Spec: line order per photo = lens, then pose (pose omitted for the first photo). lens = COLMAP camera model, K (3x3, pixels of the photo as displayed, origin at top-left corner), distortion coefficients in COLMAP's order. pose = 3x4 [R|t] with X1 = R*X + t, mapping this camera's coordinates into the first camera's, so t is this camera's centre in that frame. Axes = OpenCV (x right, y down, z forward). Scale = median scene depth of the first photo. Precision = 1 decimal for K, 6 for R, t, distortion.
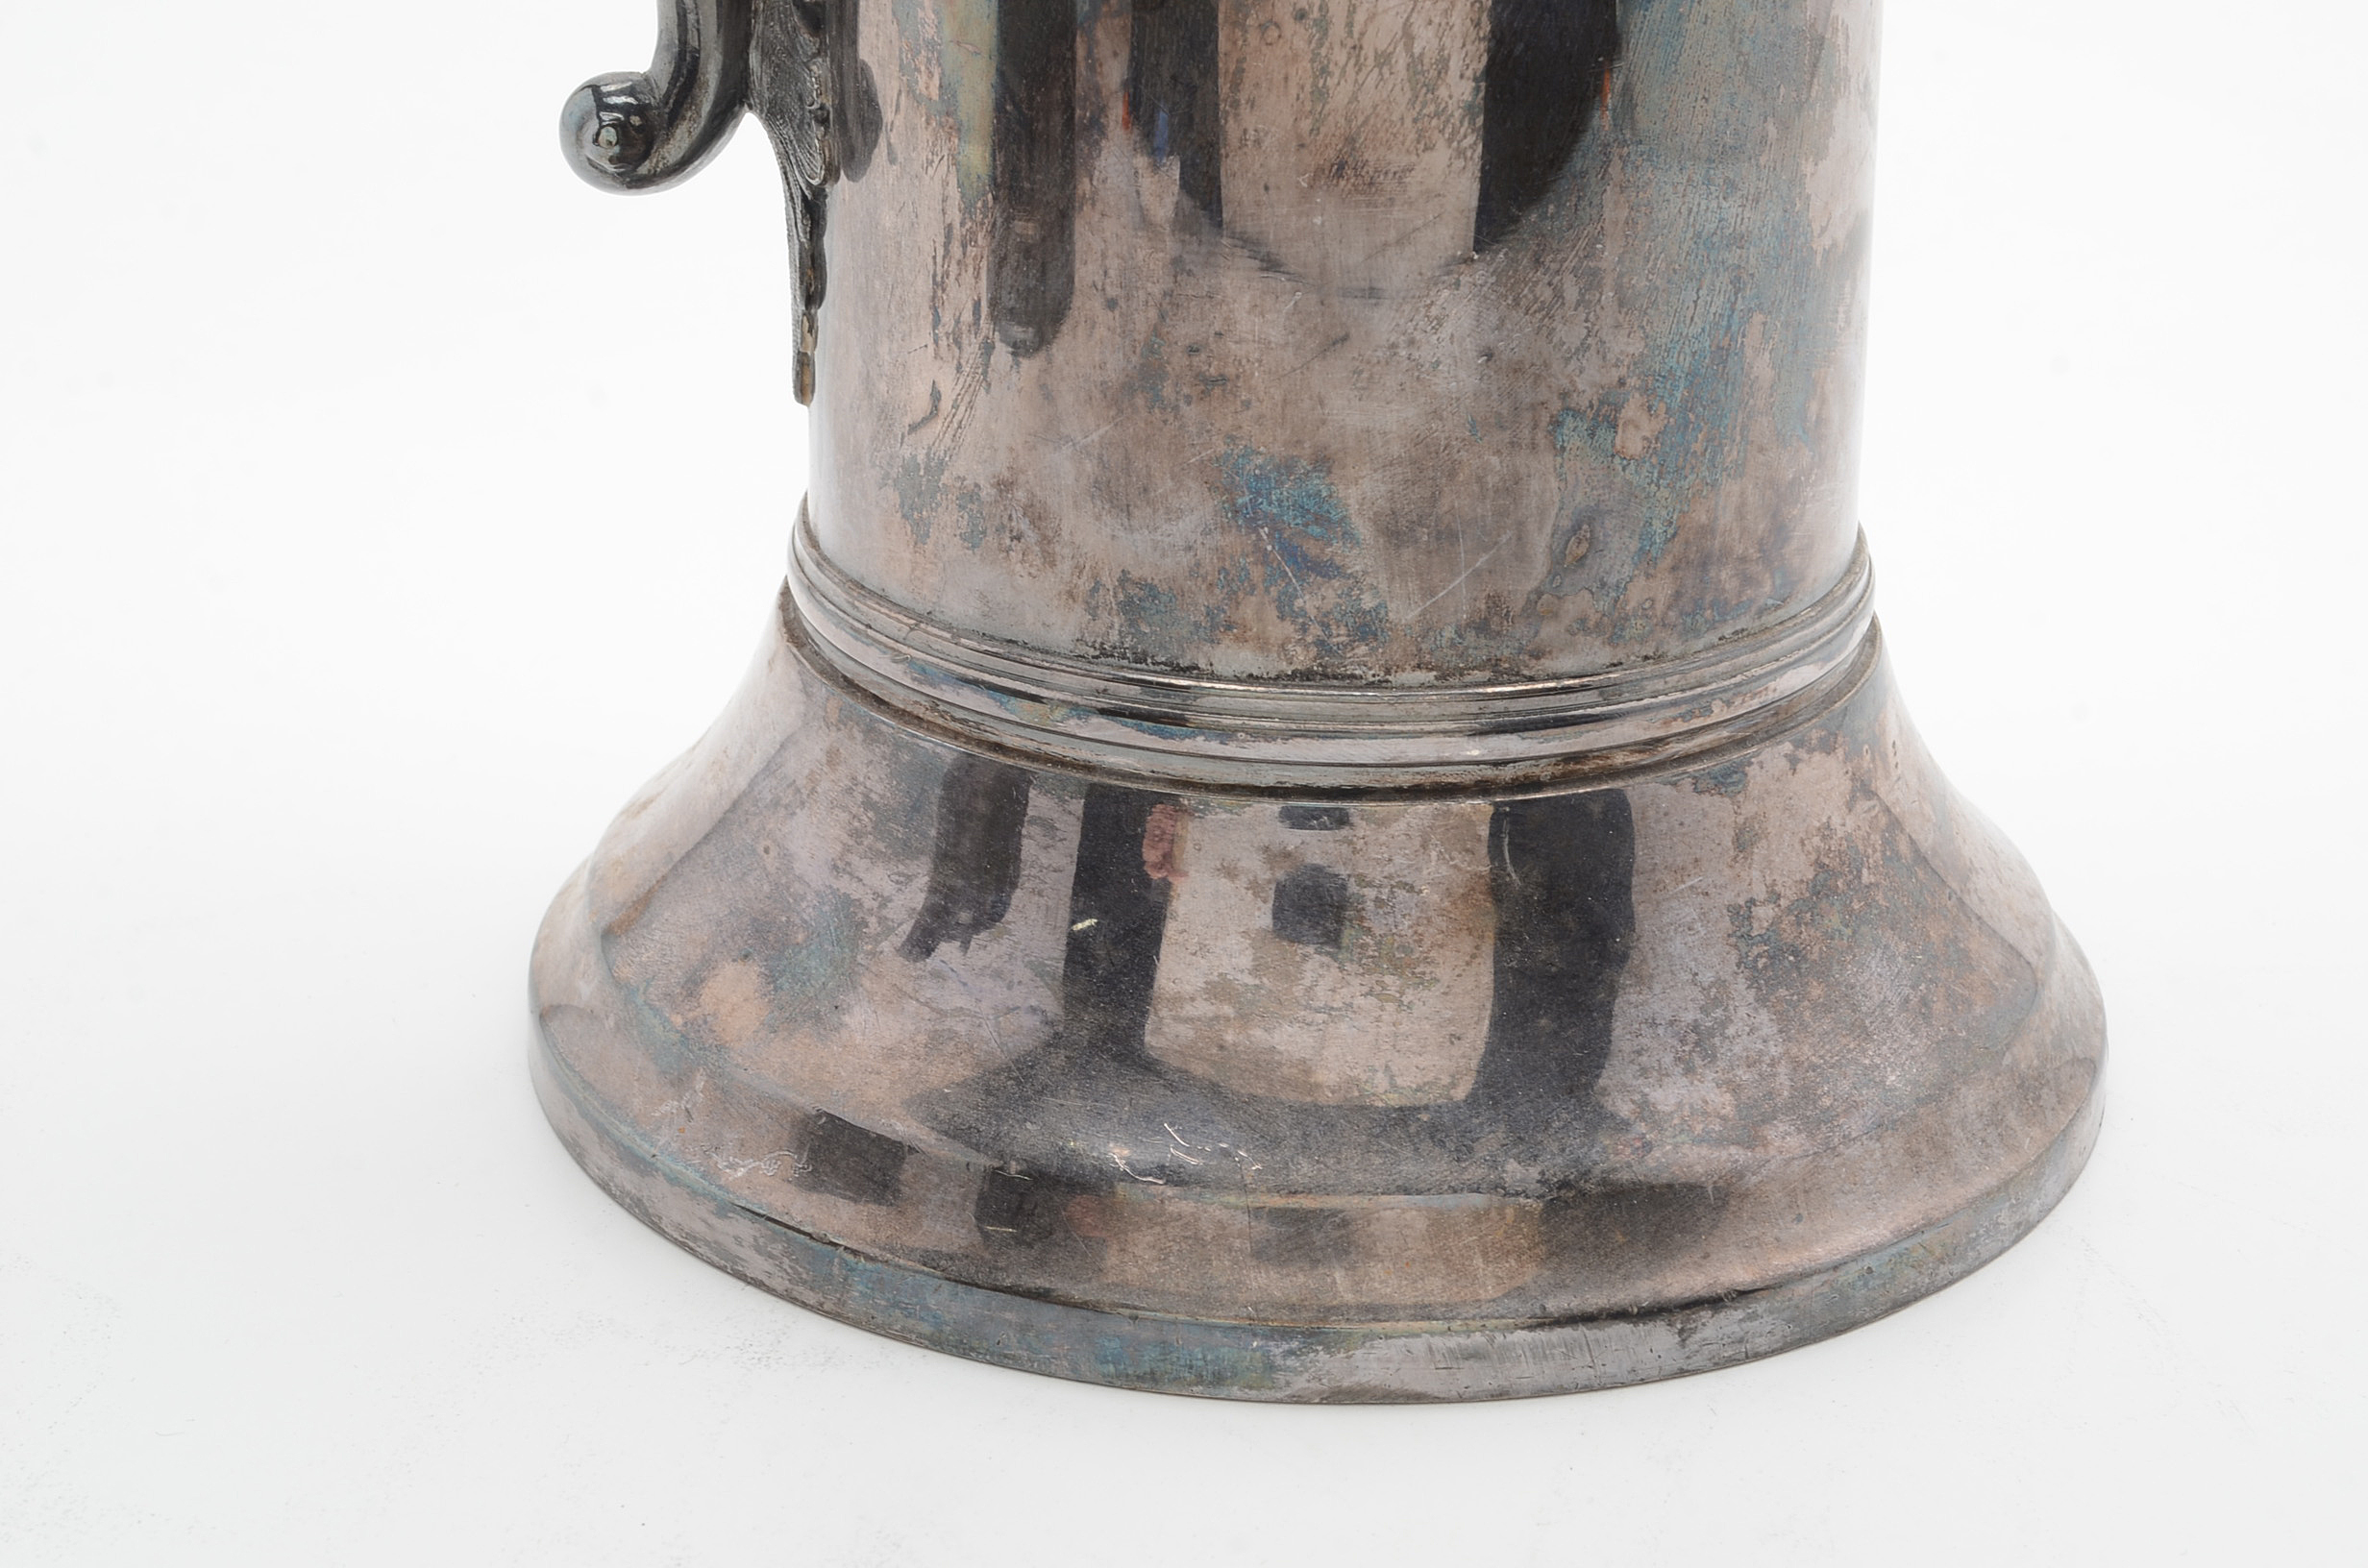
lens RADIAL K [[3790.1, 0, 1192.8], [0, 3790.1, 783.1], [0, 0, 1]] dist [-0.004026, 0.000000]
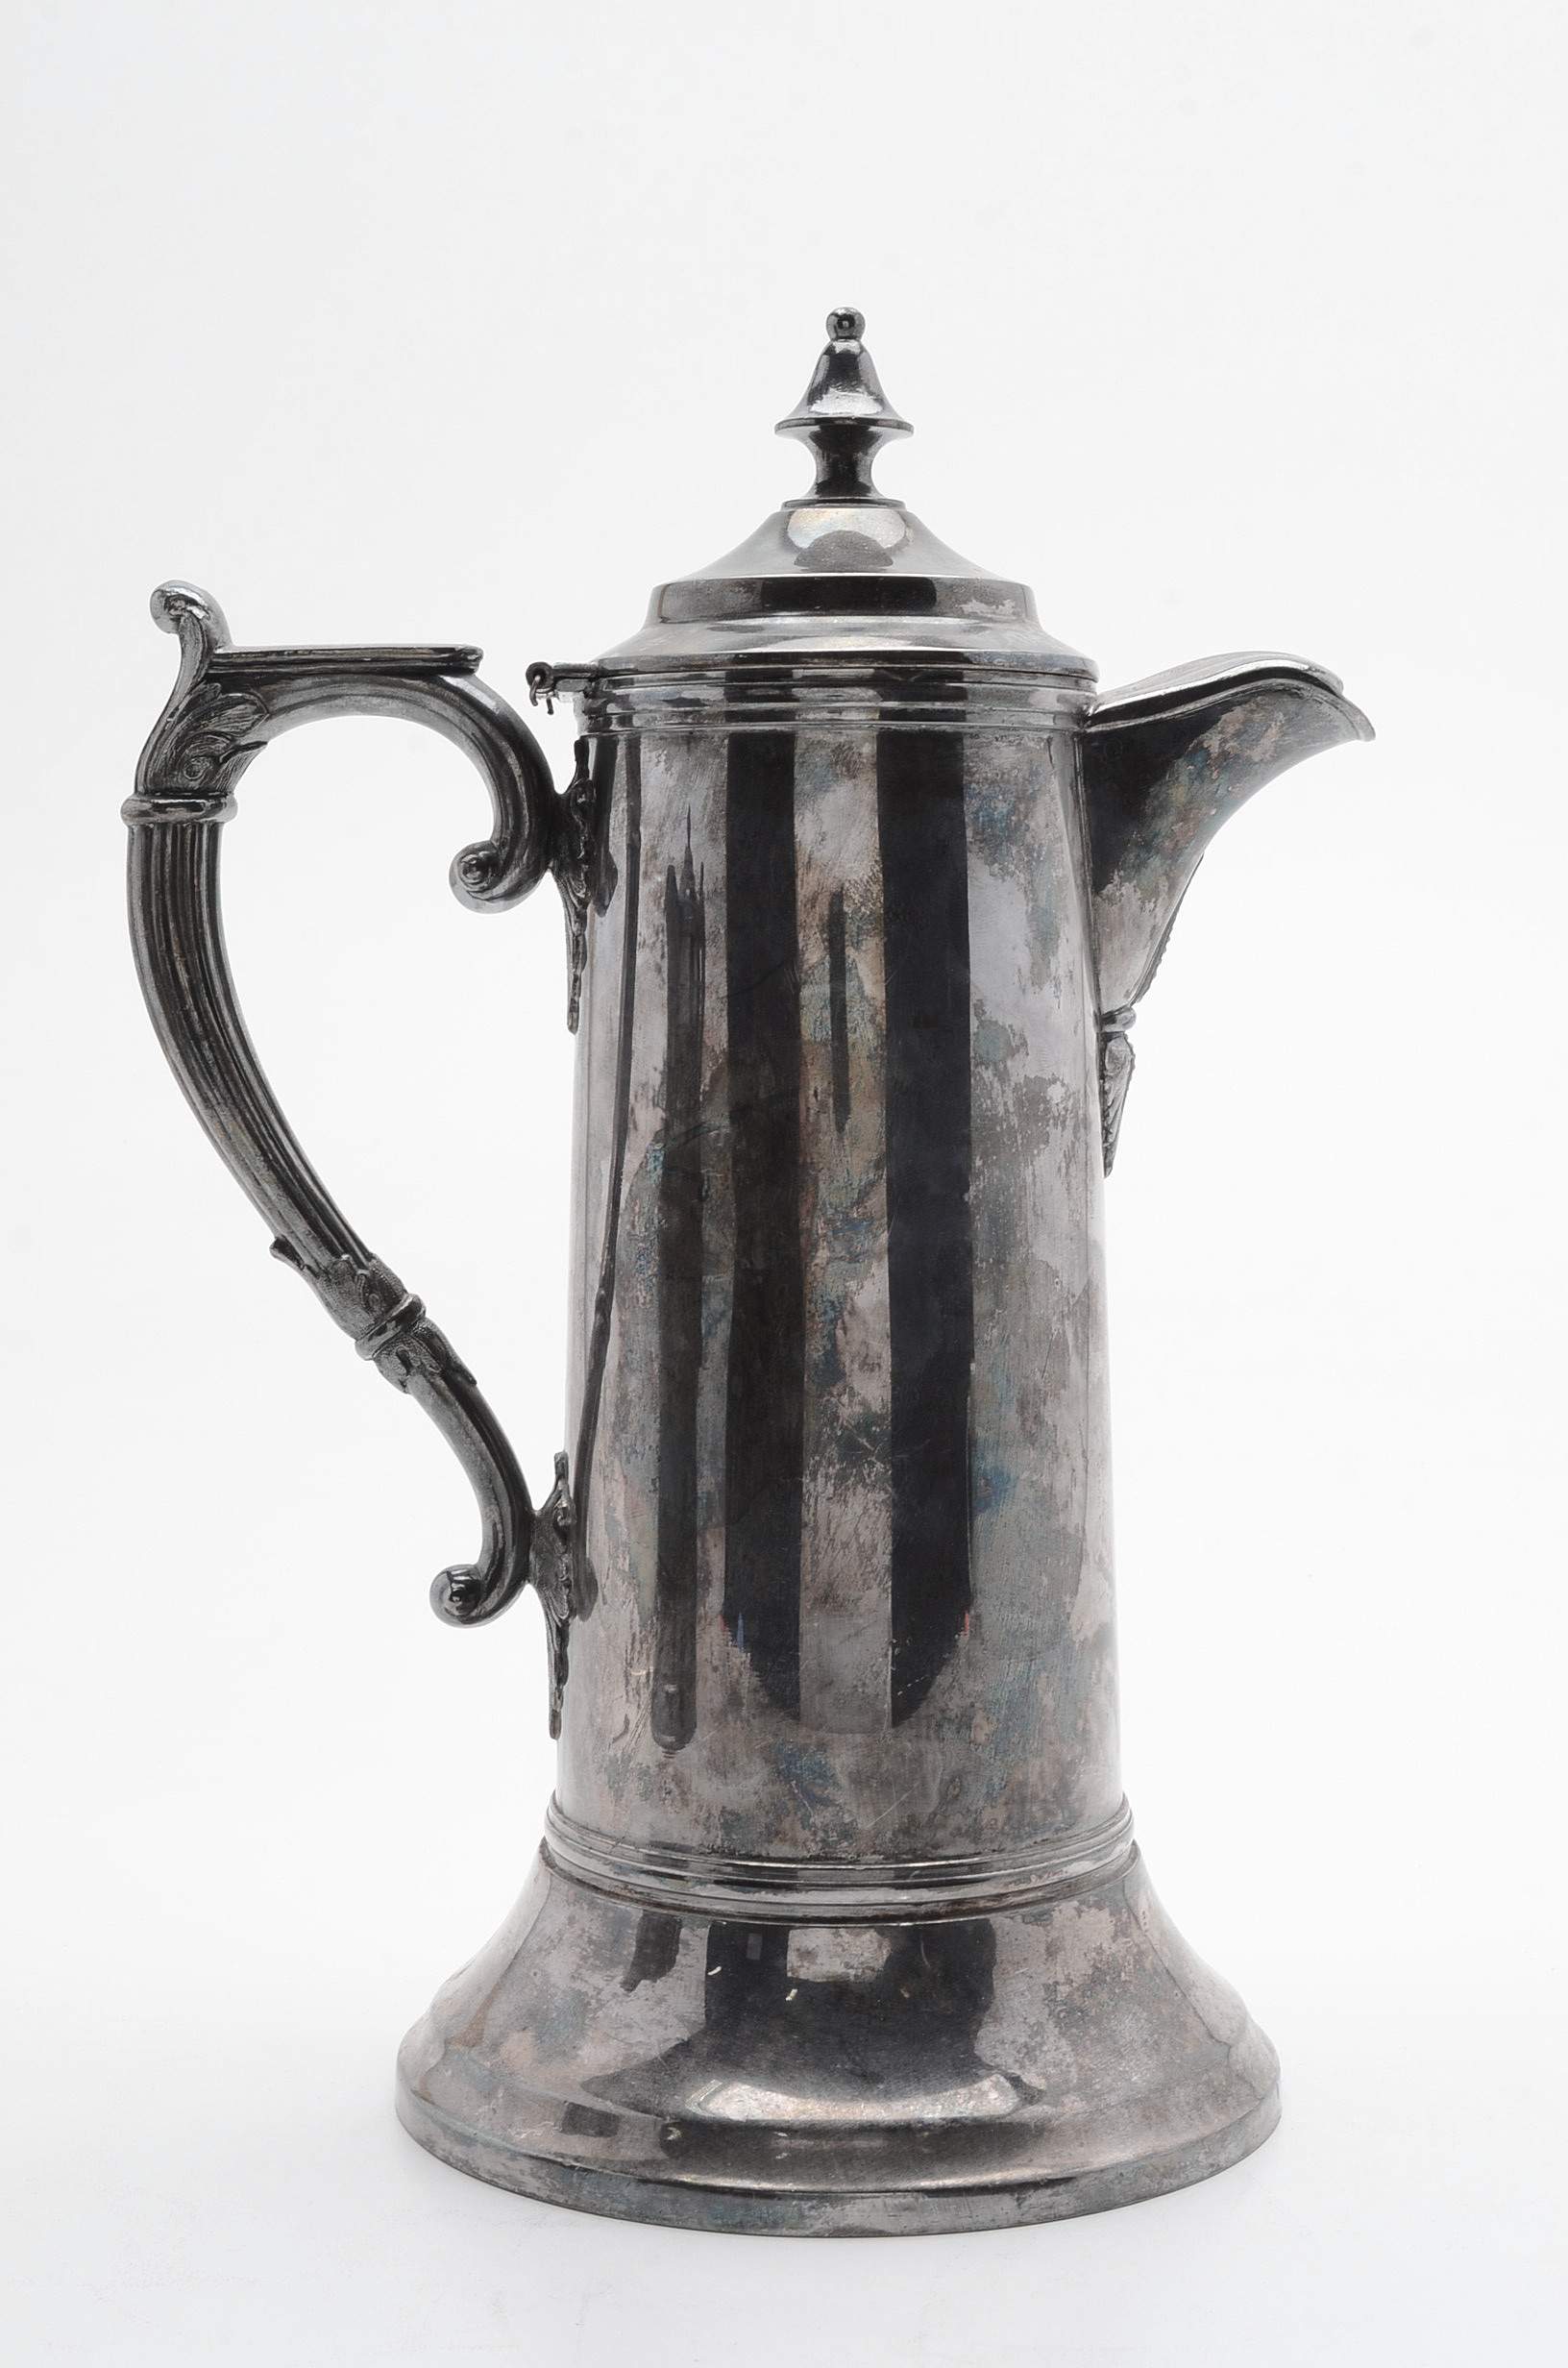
lens RADIAL K [[3790.1, 0, 786.5], [0, 3790.1, 1182.4], [0, 0, 1]] dist [-0.004026, 0.000000]
pose [[0.999778, -0.017697, -0.011430, 0.041762], [0.013418, 0.953173, -0.302127, 0.224336], [0.016242, 0.301906, 0.953199, -0.946167]]
